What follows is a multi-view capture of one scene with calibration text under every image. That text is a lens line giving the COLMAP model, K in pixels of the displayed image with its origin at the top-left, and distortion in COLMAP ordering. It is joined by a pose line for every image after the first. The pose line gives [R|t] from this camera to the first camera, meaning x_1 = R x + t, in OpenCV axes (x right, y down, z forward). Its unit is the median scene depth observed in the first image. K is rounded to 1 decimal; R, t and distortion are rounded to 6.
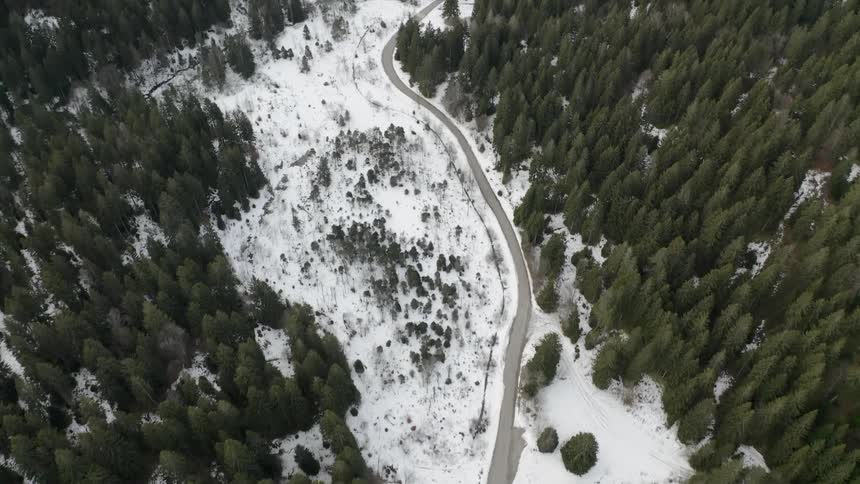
lens RADIAL K [[683.5, 0, 430.0], [0, 683.5, 242.0], [0, 0, 1]] dist [-0.188738, 0.014546]
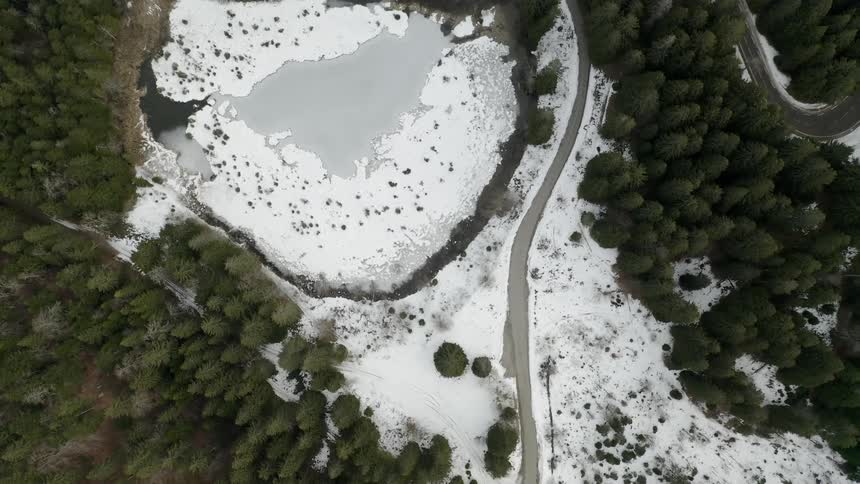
lens RADIAL K [[683.5, 0, 430.0], [0, 683.5, 242.0], [0, 0, 1]] dist [-0.188738, 0.014546]
pose [[-0.961518, 0.272310, 0.036484, 0.152166], [-0.189470, -0.753379, 0.629699, -0.194668], [0.198960, 0.598554, 0.775982, 0.038398]]
